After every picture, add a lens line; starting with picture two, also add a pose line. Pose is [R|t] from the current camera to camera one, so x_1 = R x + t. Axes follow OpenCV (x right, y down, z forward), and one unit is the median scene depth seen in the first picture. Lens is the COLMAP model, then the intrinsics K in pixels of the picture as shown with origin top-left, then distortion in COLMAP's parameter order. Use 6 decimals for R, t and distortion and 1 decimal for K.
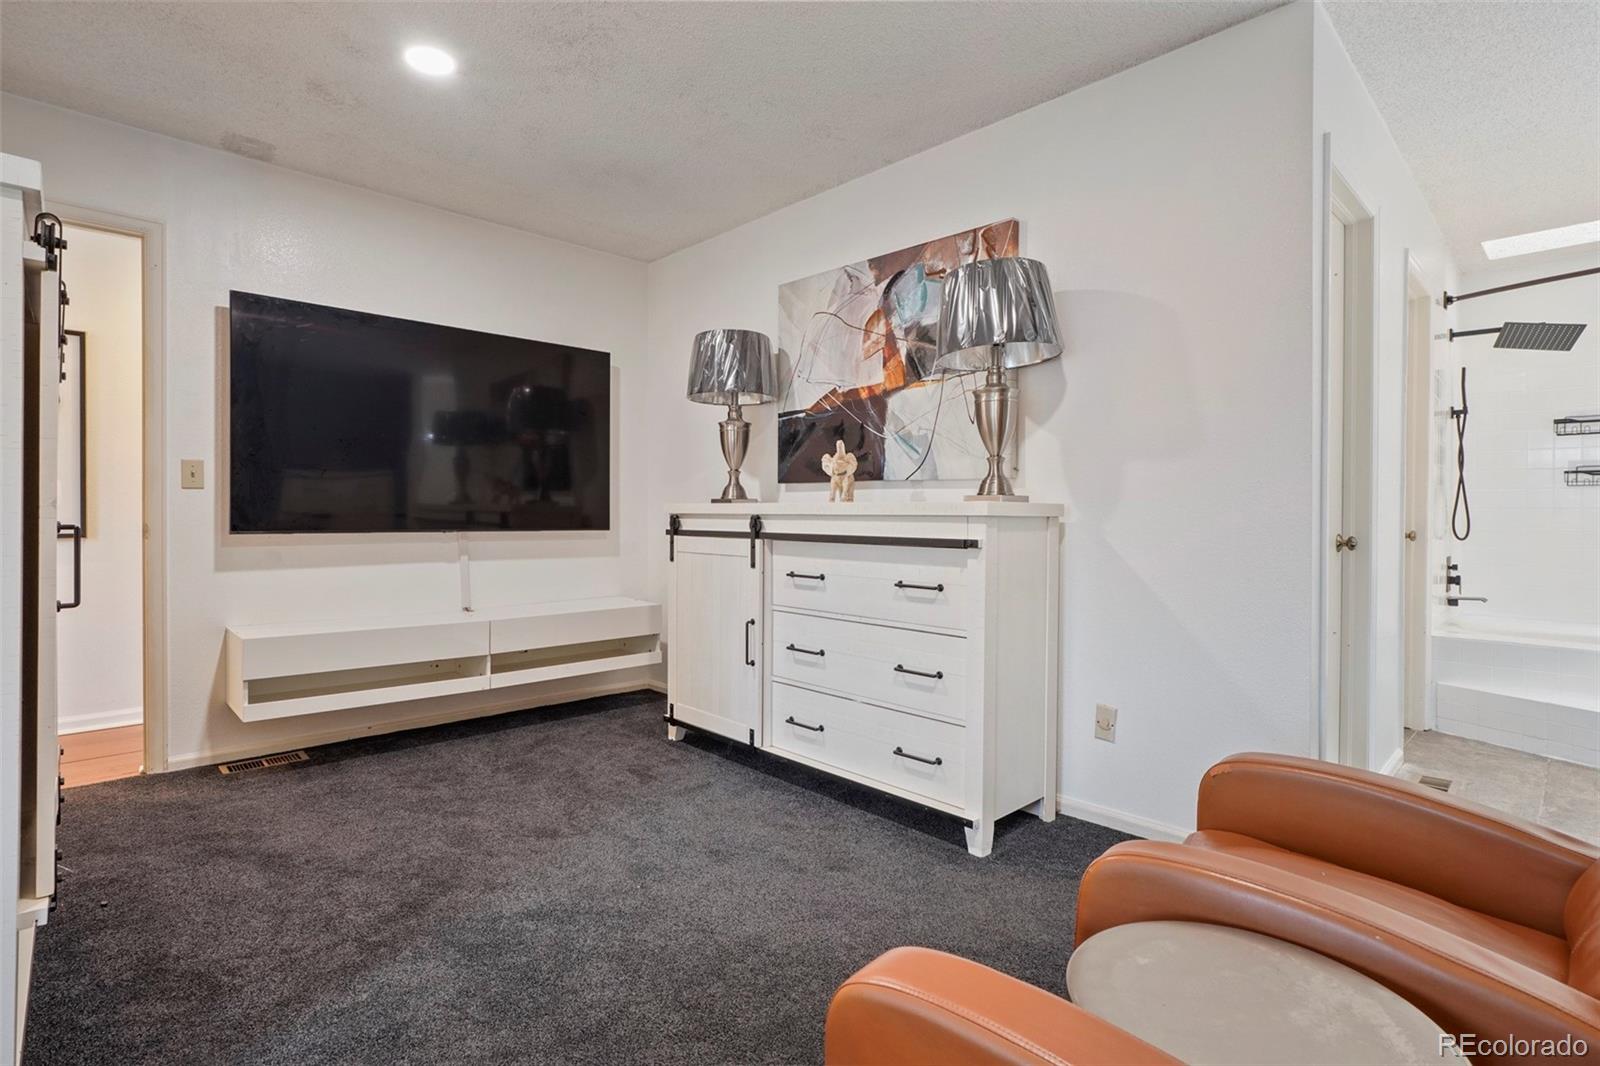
lens RADIAL K [[771.4, 0, 785.3], [0, 771.4, 518.8], [0, 0, 1]] dist [-0.000054, 0.001085]
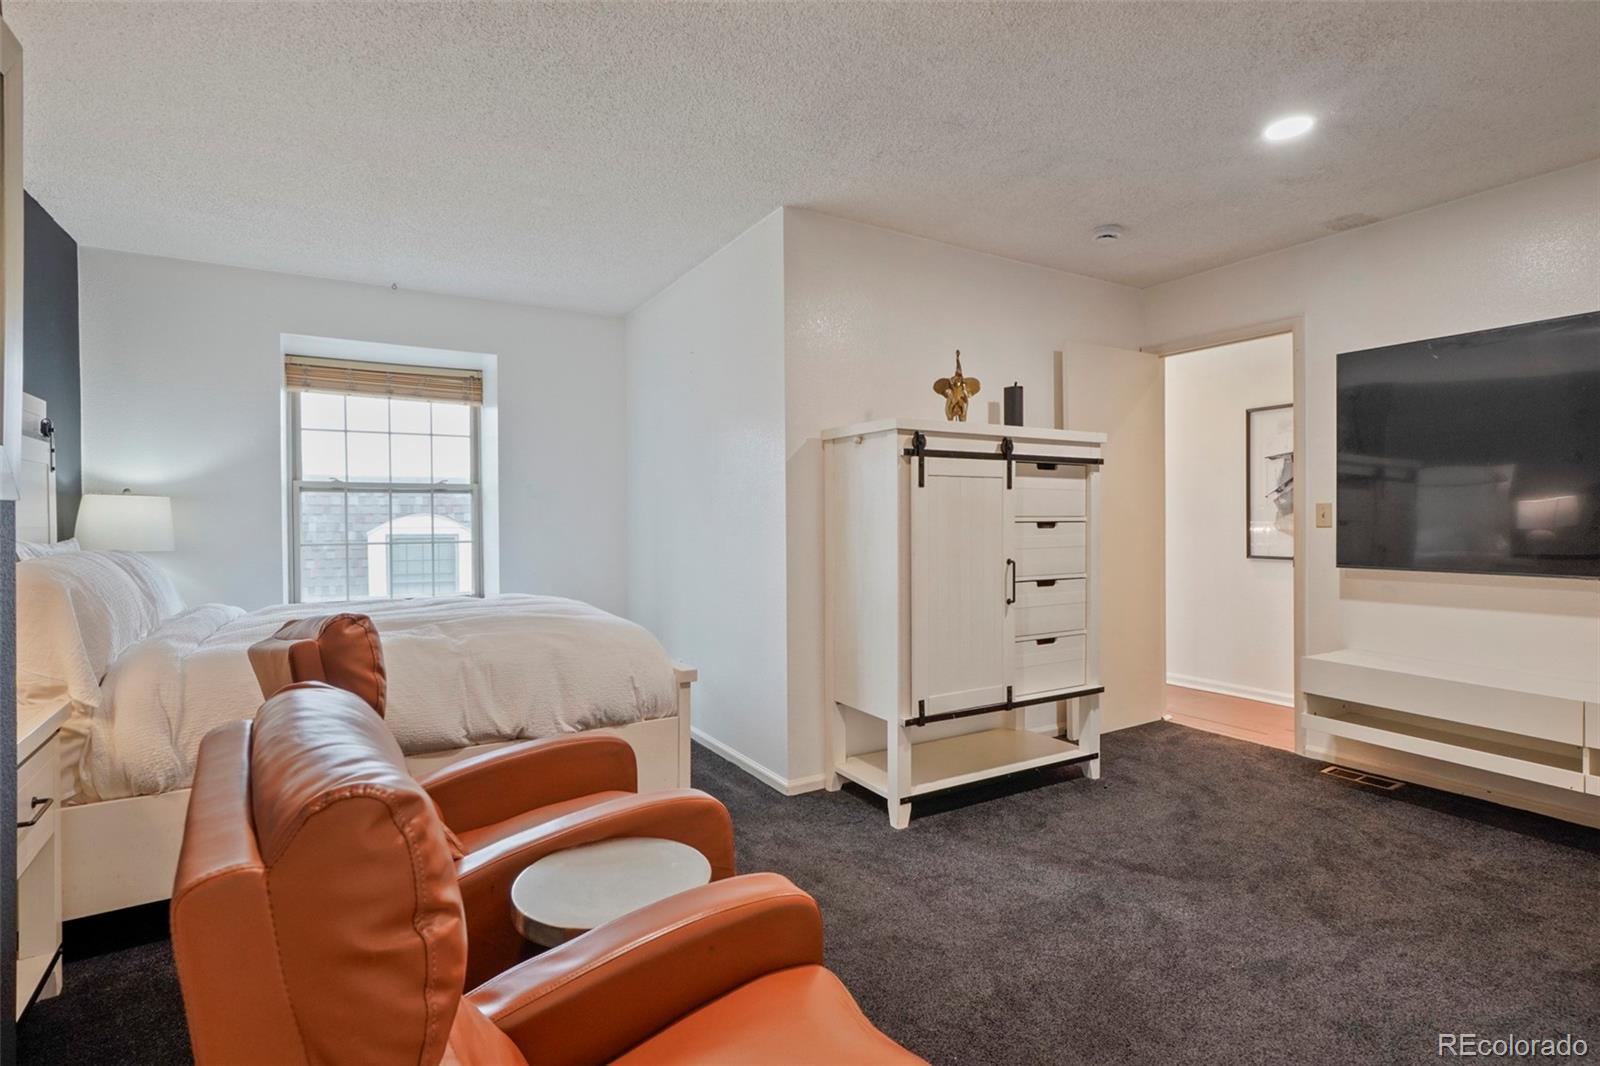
lens RADIAL K [[771.4, 0, 785.3], [0, 771.4, 518.8], [0, 0, 1]] dist [-0.000054, 0.001085]
pose [[-0.229144, -0.004478, -0.973382, 0.625803], [0.000190, 0.999989, -0.004645, -0.049925], [0.973393, -0.001249, -0.229141, 0.495374]]
